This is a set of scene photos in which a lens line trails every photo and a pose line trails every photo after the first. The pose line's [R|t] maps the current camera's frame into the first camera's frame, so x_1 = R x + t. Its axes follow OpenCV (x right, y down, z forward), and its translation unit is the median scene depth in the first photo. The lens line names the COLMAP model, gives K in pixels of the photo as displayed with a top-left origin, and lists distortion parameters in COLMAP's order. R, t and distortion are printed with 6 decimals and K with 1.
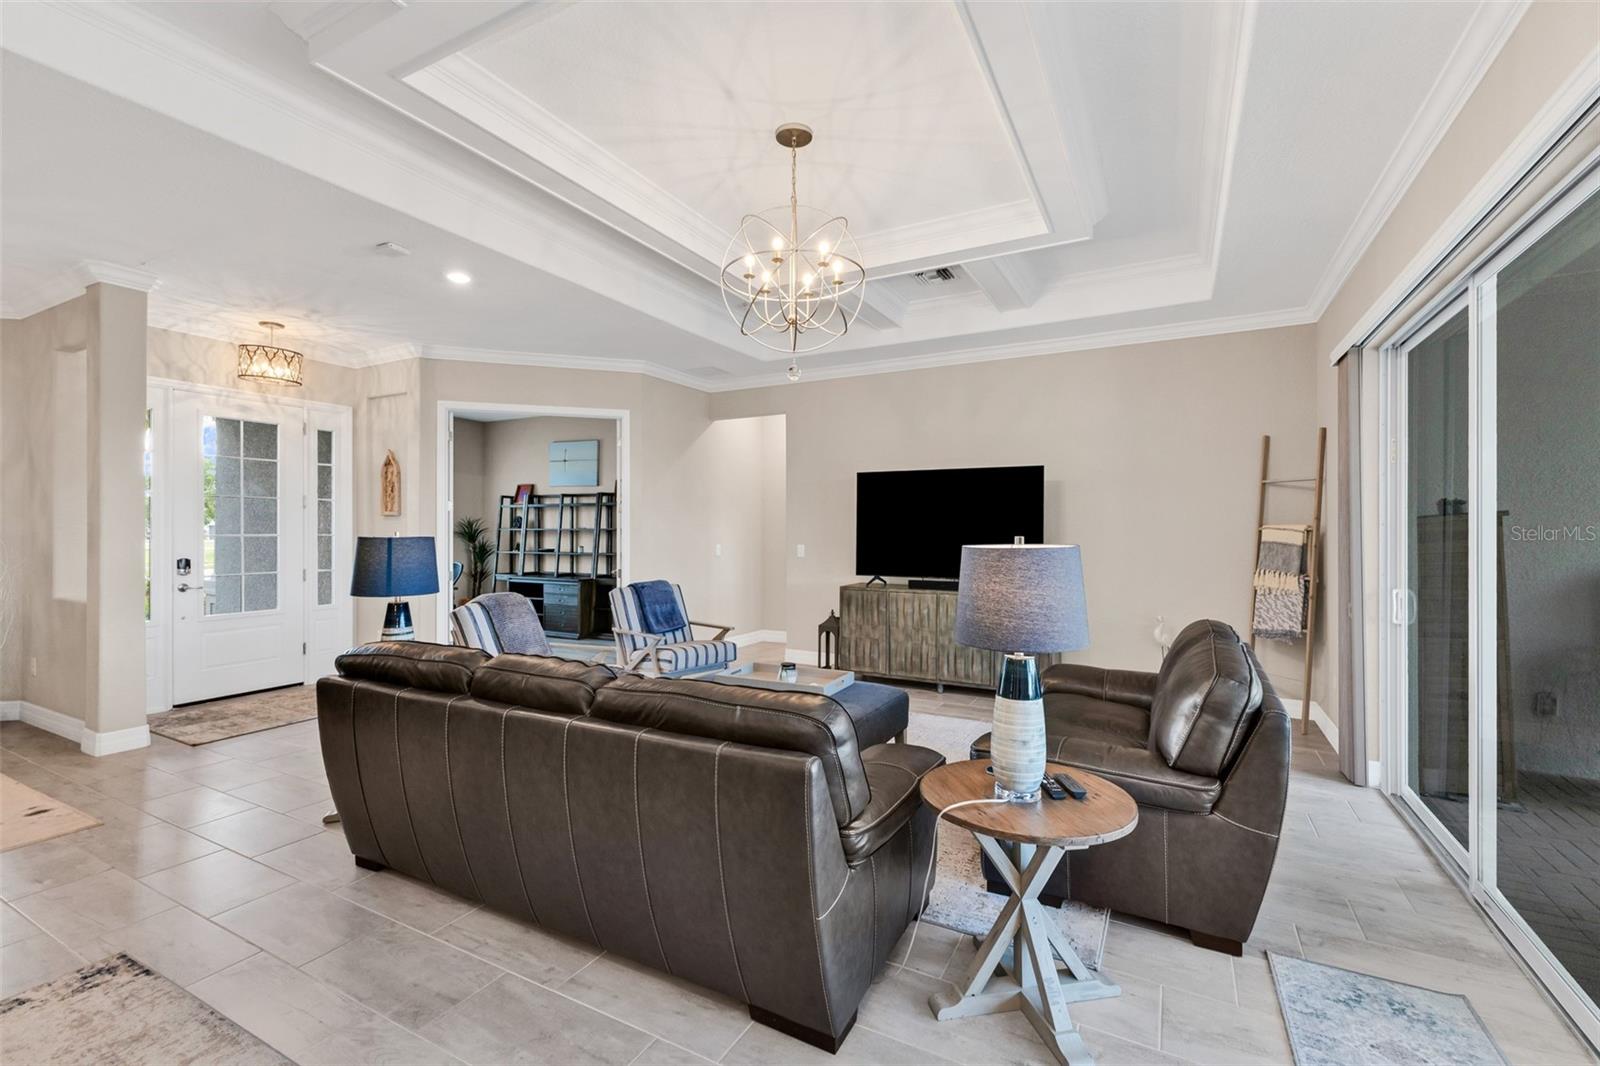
lens RADIAL K [[704.3, 0, 801.8], [0, 704.3, 526.5], [0, 0, 1]] dist [0.005429, -0.000736]
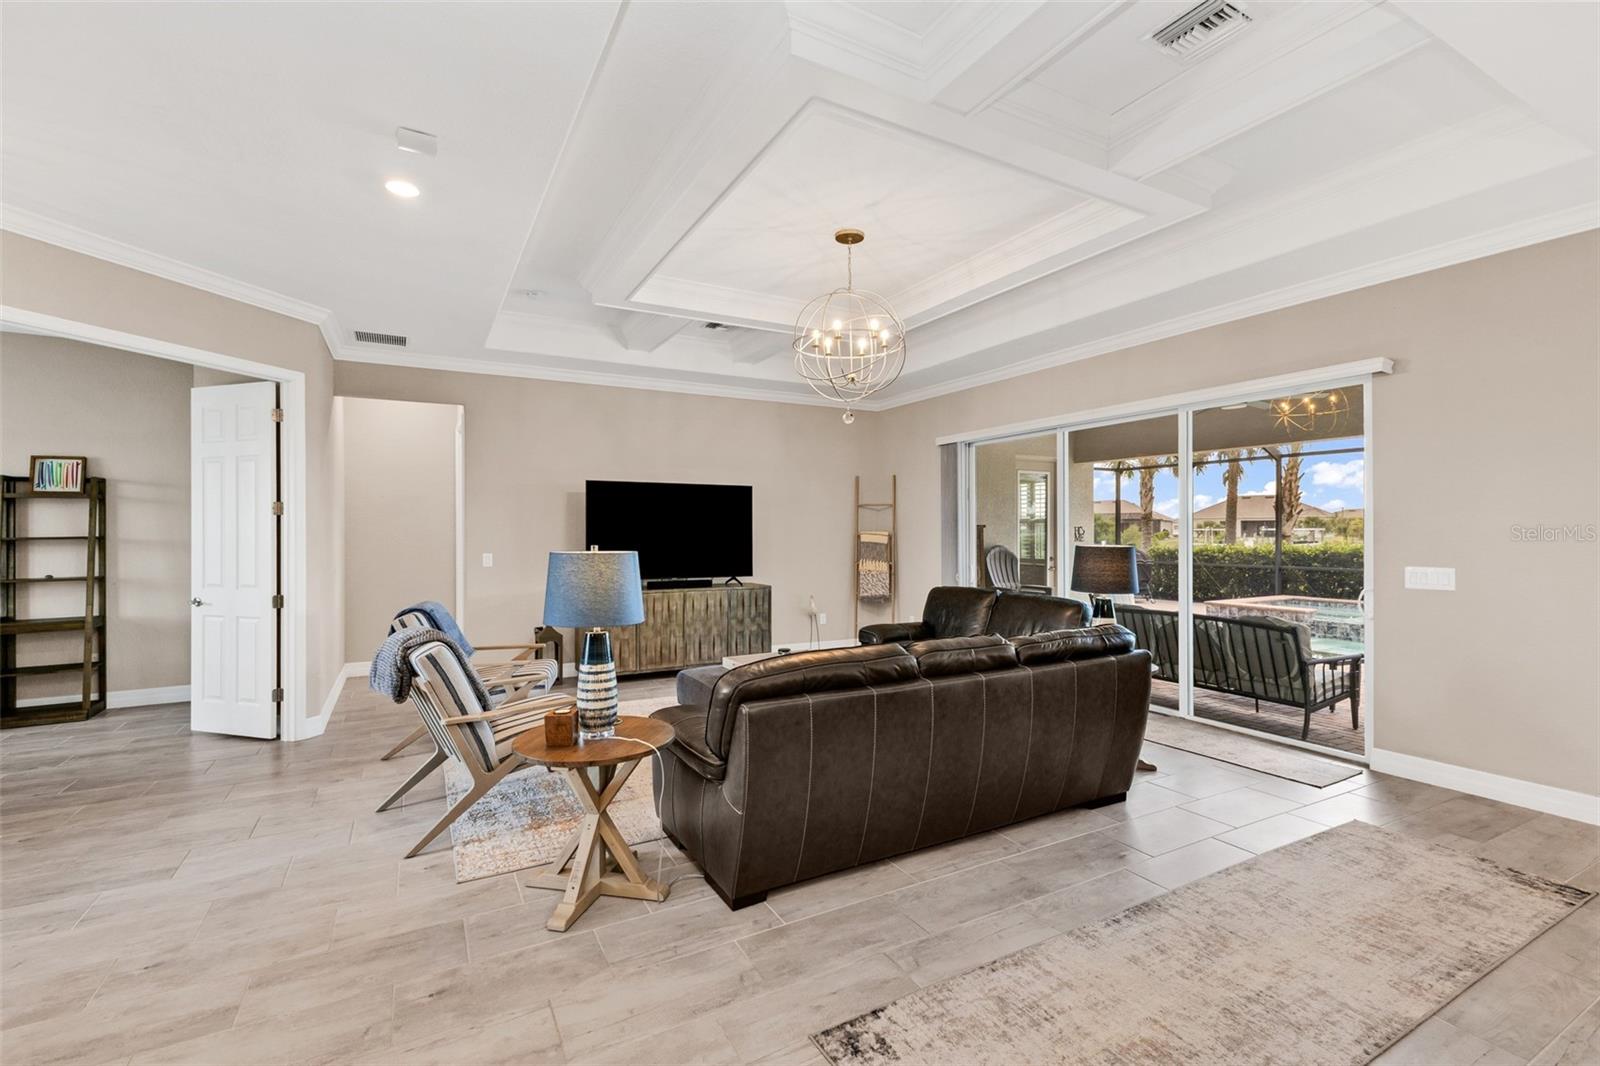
lens RADIAL K [[704.3, 0, 794.5], [0, 704.3, 530.6], [0, 0, 1]] dist [0.005429, -0.000736]
pose [[0.544915, -0.002043, 0.838489, -1.497142], [-0.001416, 0.999993, 0.003357, -0.018999], [-0.838490, -0.003016, 0.544908, 0.484498]]
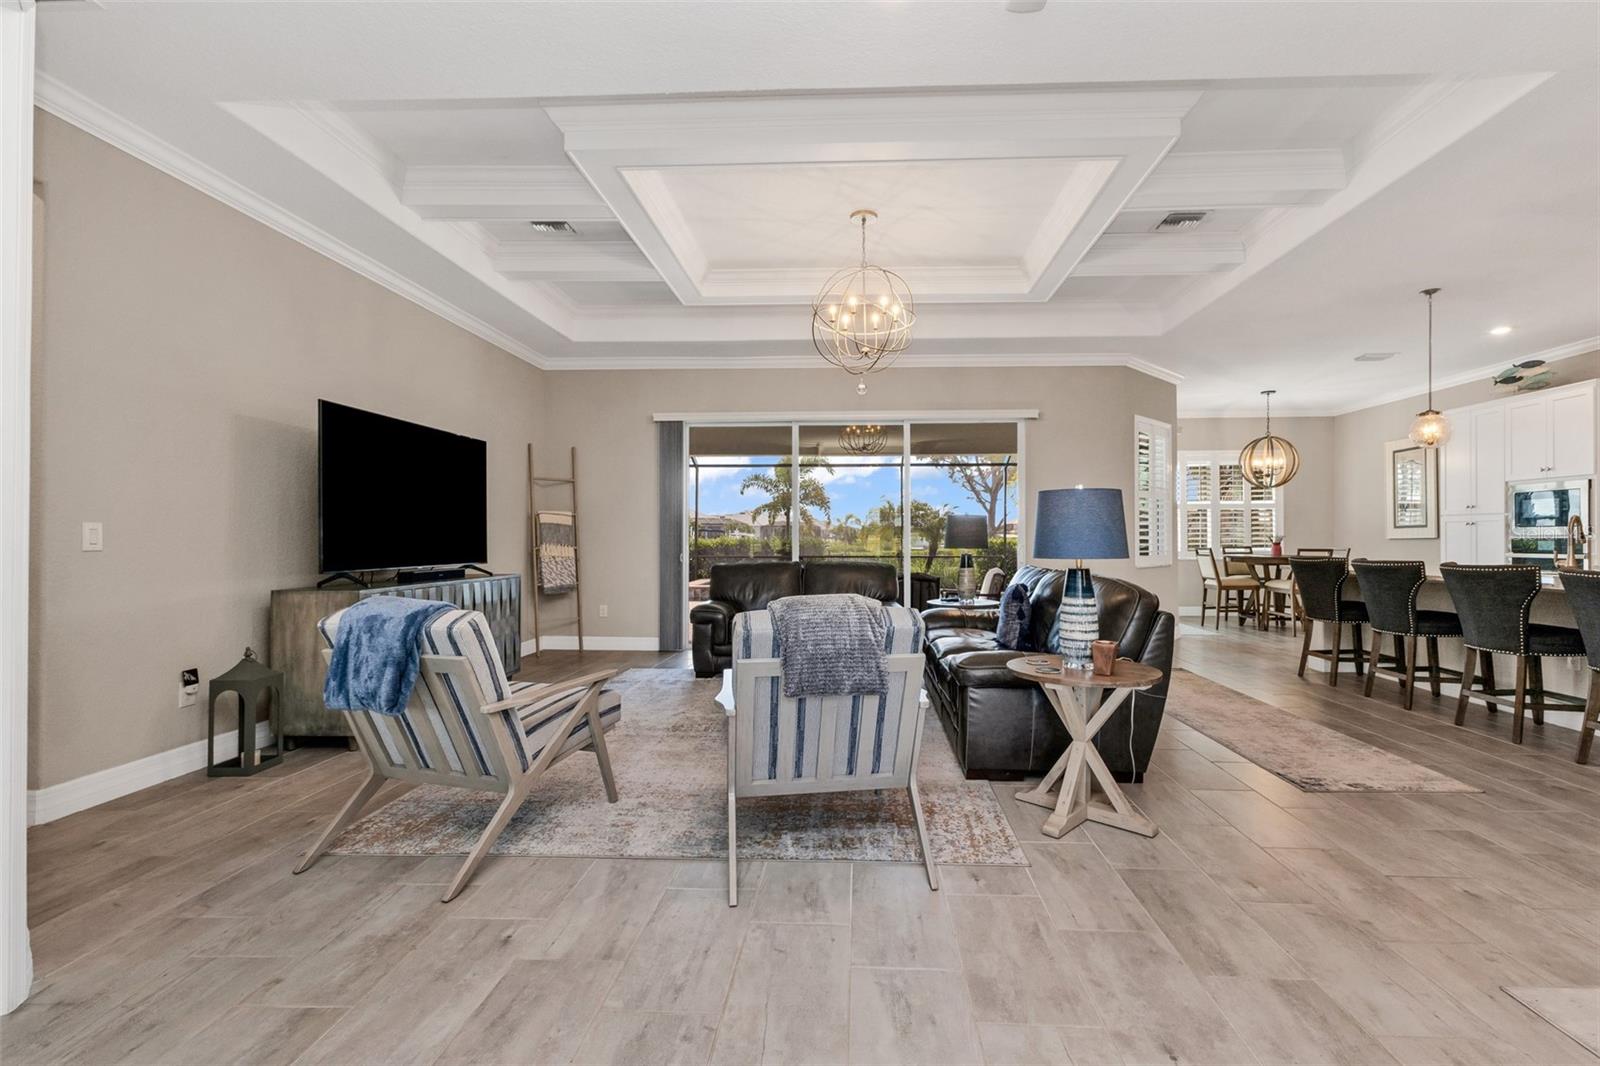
lens RADIAL K [[737.7, 0, 815.8], [0, 737.7, 534.0], [0, 0, 1]] dist [-0.000942, 0.000025]
pose [[-0.442218, 0.004572, 0.896896, -1.624135], [-0.004449, 0.999964, -0.007291, 0.097900], [-0.896897, -0.007215, -0.442182, 2.217554]]
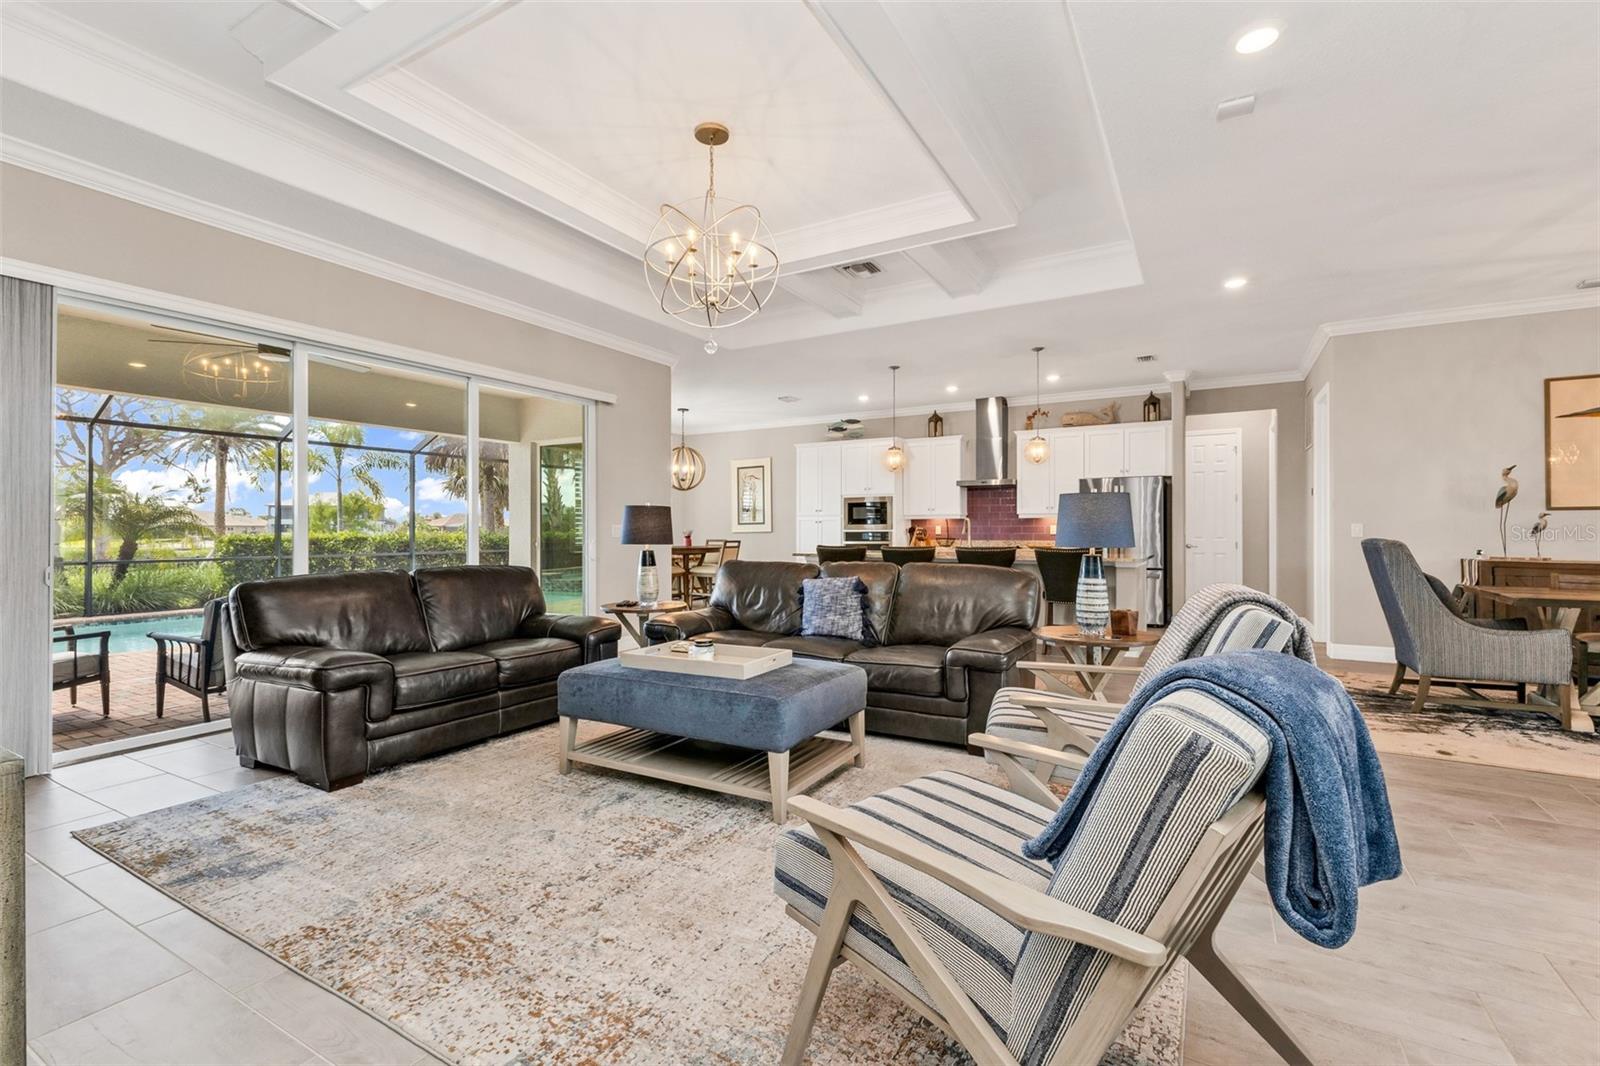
lens RADIAL K [[704.3, 0, 811.6], [0, 704.3, 534.7], [0, 0, 1]] dist [0.005429, -0.000736]
pose [[-0.999985, 0.002563, 0.004874, -0.159597], [0.002563, 0.999997, 0.000031, 0.099352], [-0.004874, 0.000044, -0.999988, 2.751907]]
